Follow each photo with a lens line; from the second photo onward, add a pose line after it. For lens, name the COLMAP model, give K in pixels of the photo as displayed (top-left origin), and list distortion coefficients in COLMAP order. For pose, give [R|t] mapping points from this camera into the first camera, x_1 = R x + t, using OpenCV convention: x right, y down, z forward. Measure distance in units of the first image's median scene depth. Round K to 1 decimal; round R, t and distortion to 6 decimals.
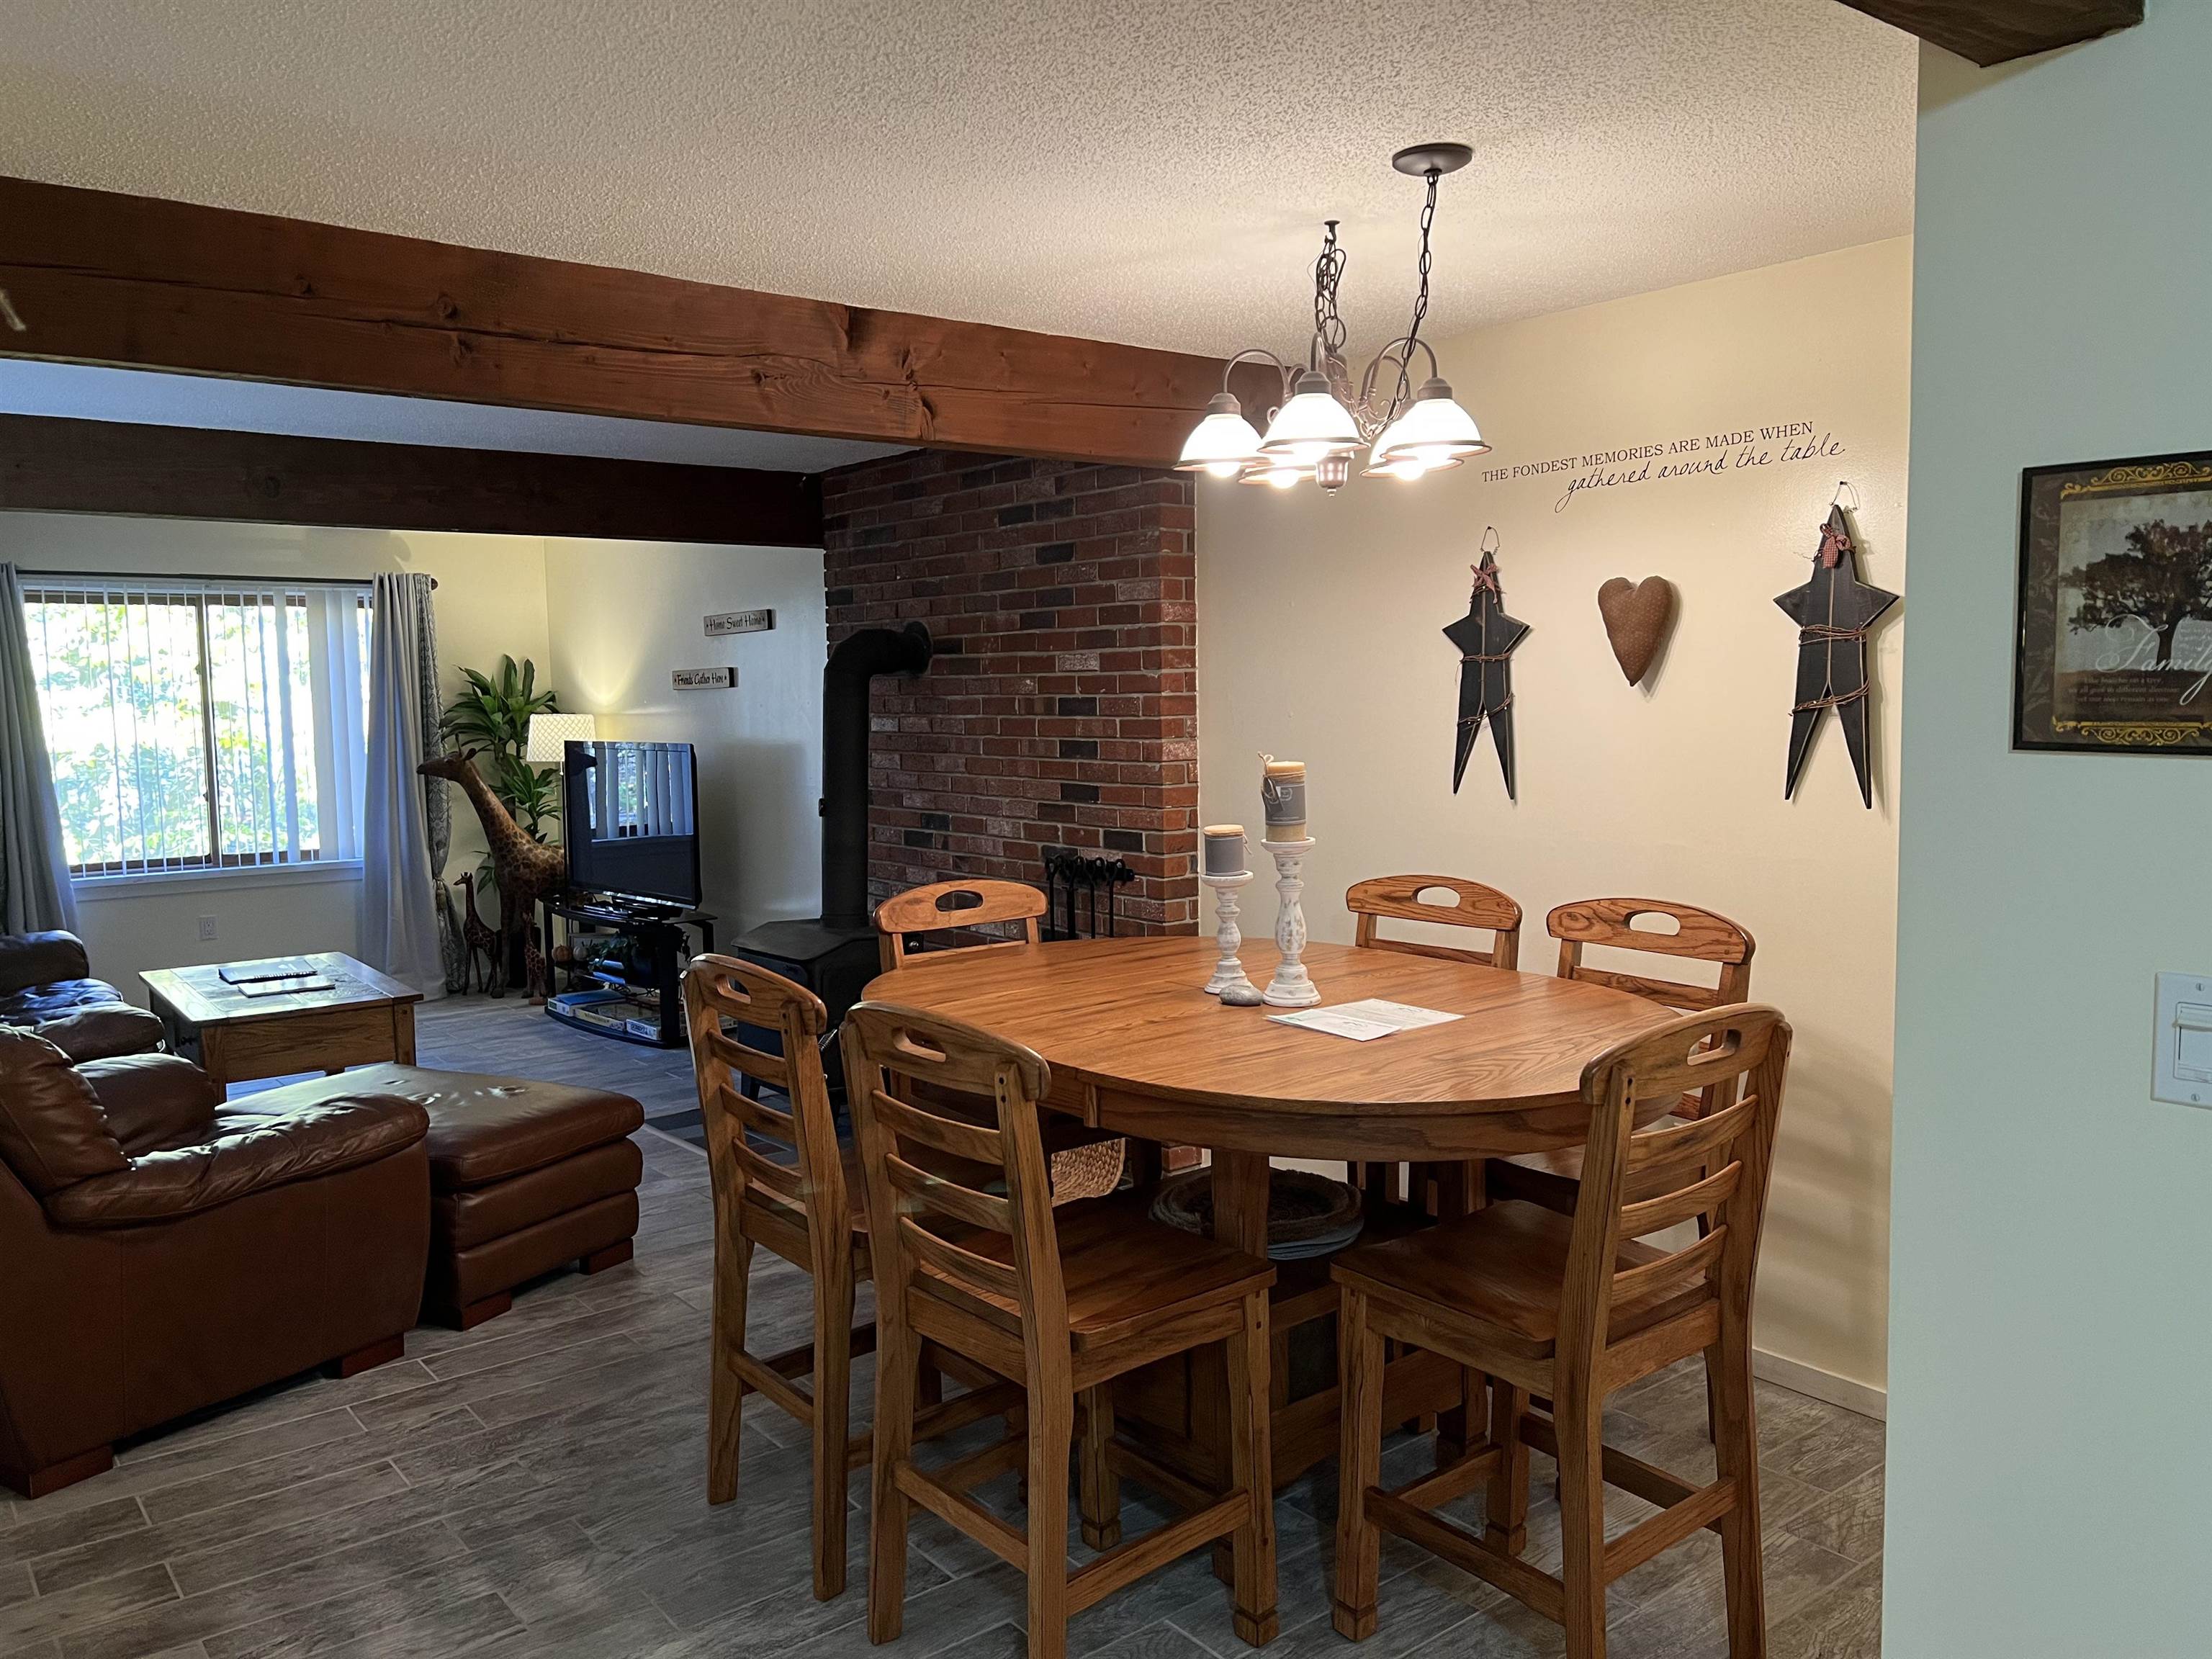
lens RADIAL K [[1642.9, 0, 1106.0], [0, 1642.9, 829.5], [0, 0, 1]] dist [0.080999, -0.086300]
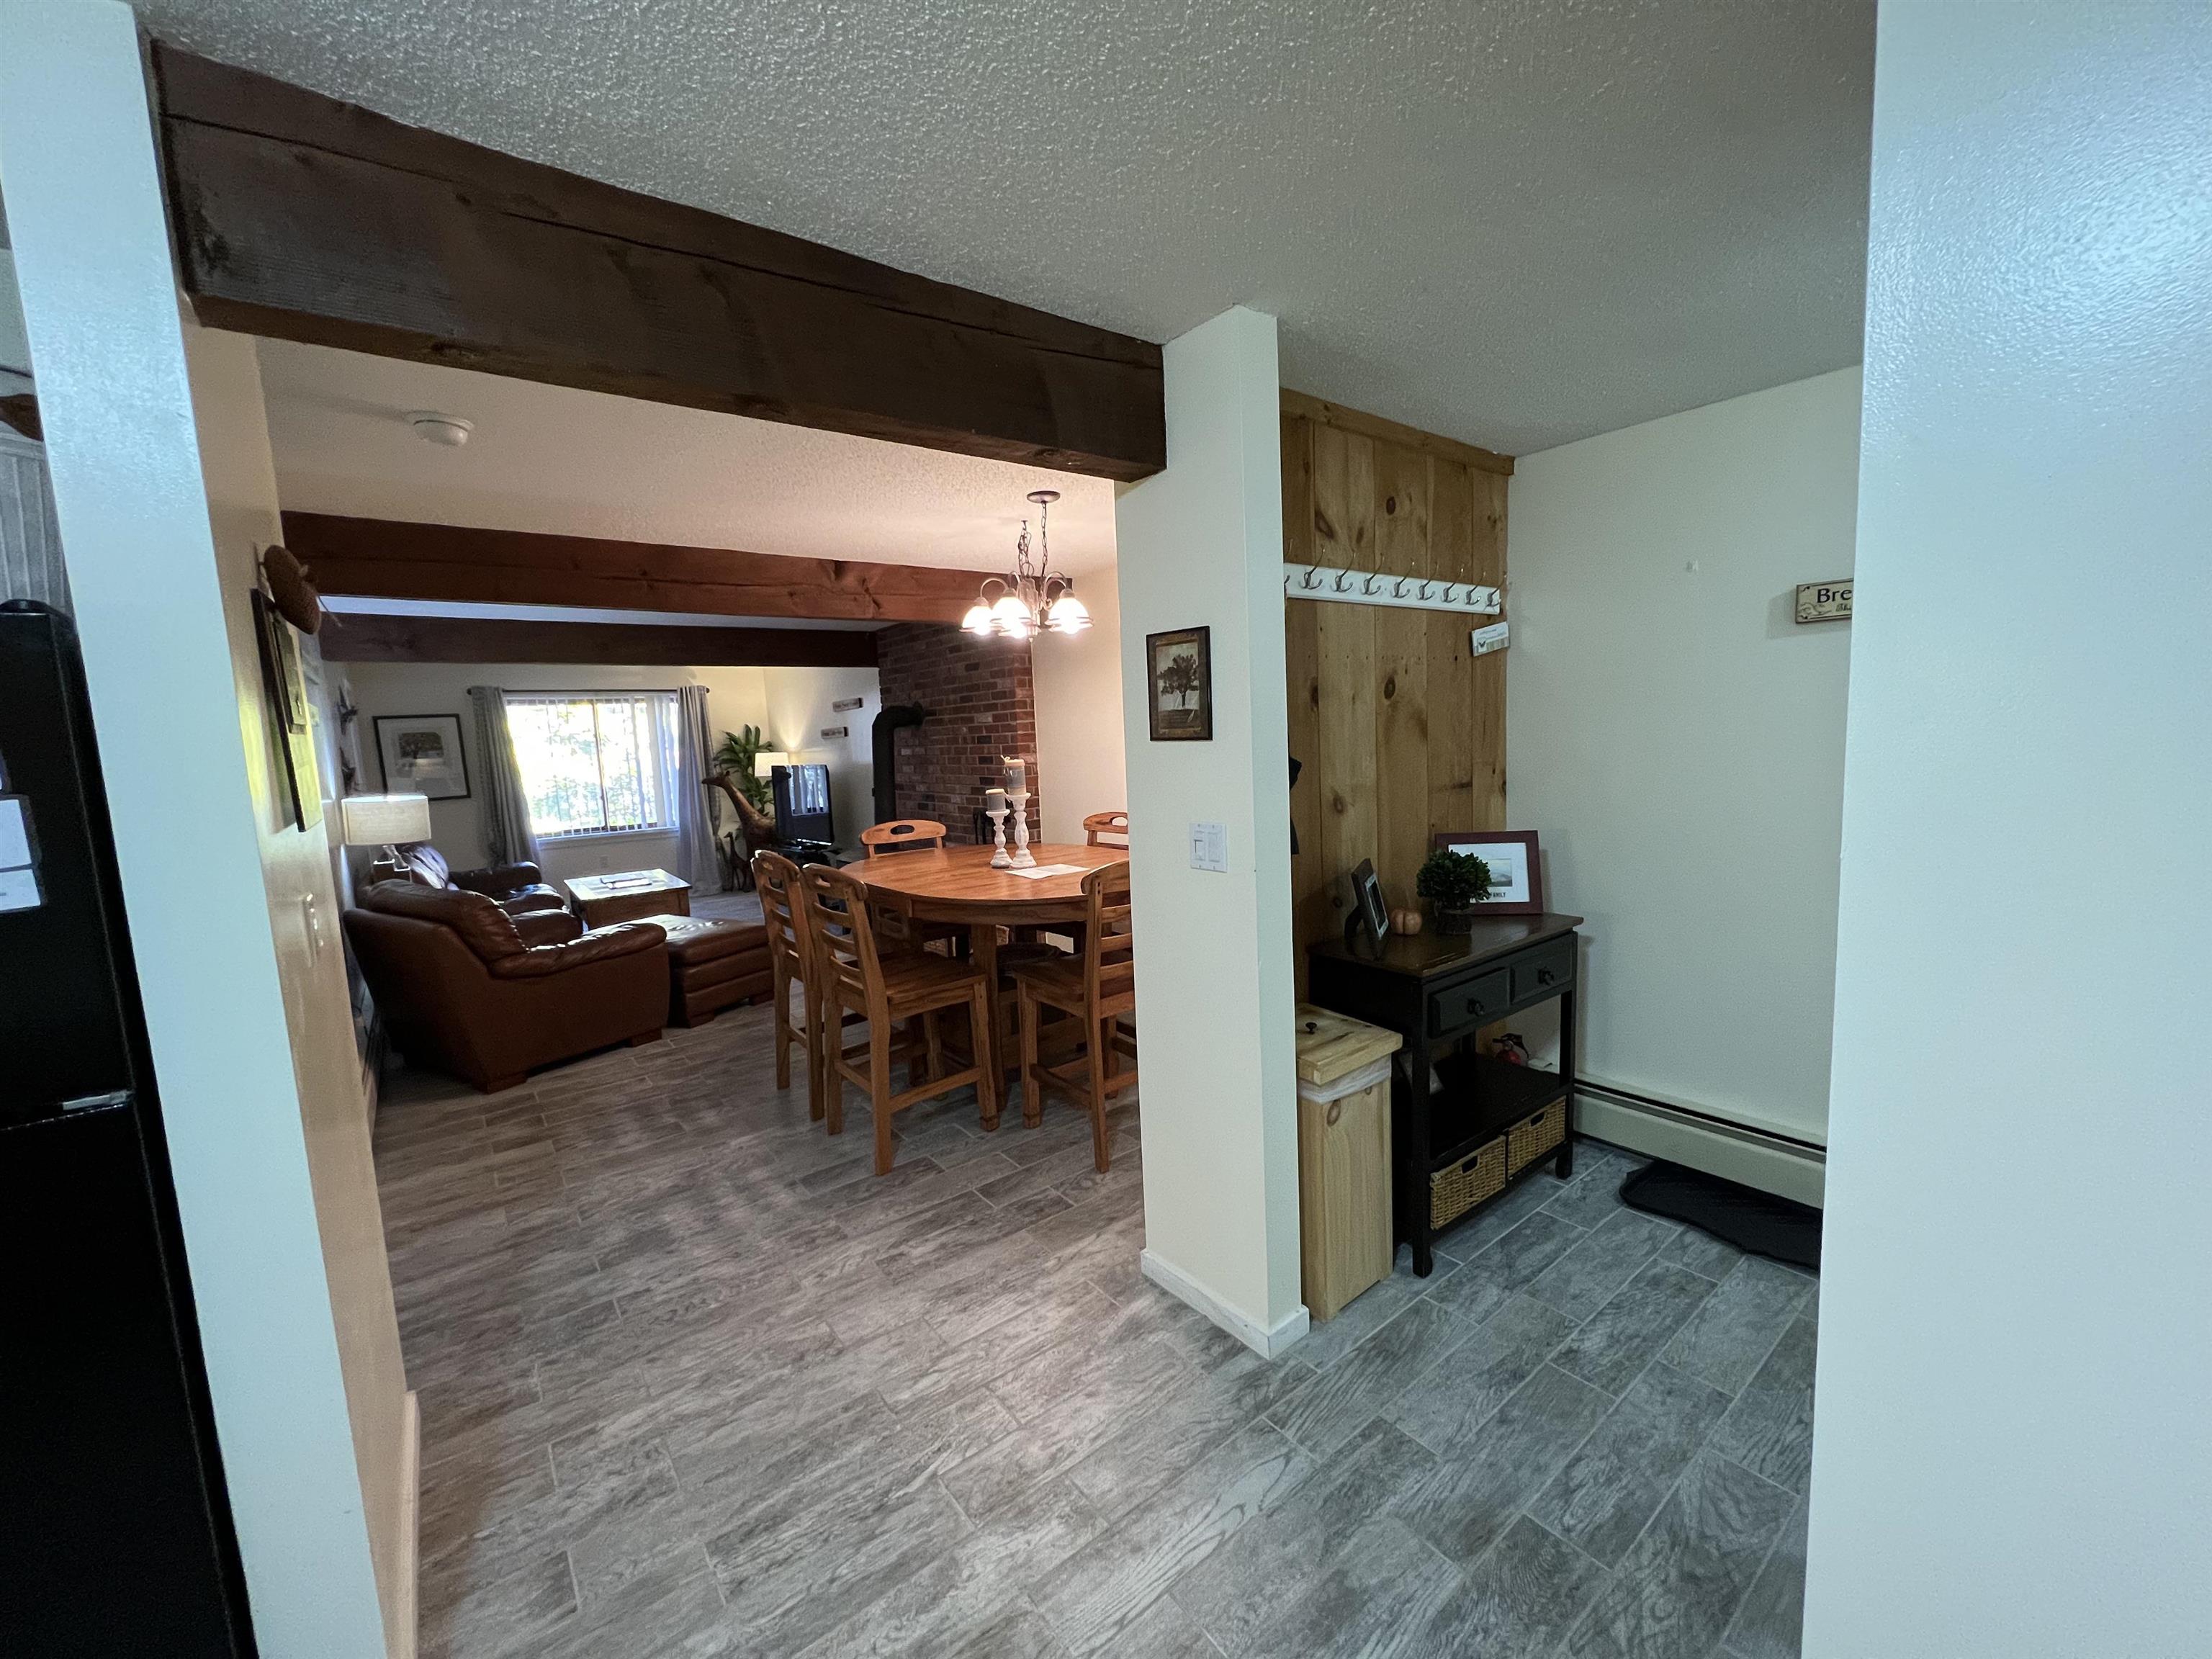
lens RADIAL K [[875.4, 0, 1101.2], [0, 875.4, 833.4], [0, 0, 1]] dist [0.001950, 0.000017]
pose [[0.999548, -0.027491, -0.012177, 0.150520], [0.027823, 0.999220, 0.028016, 0.018571], [0.011397, -0.028342, 0.999533, -0.127048]]
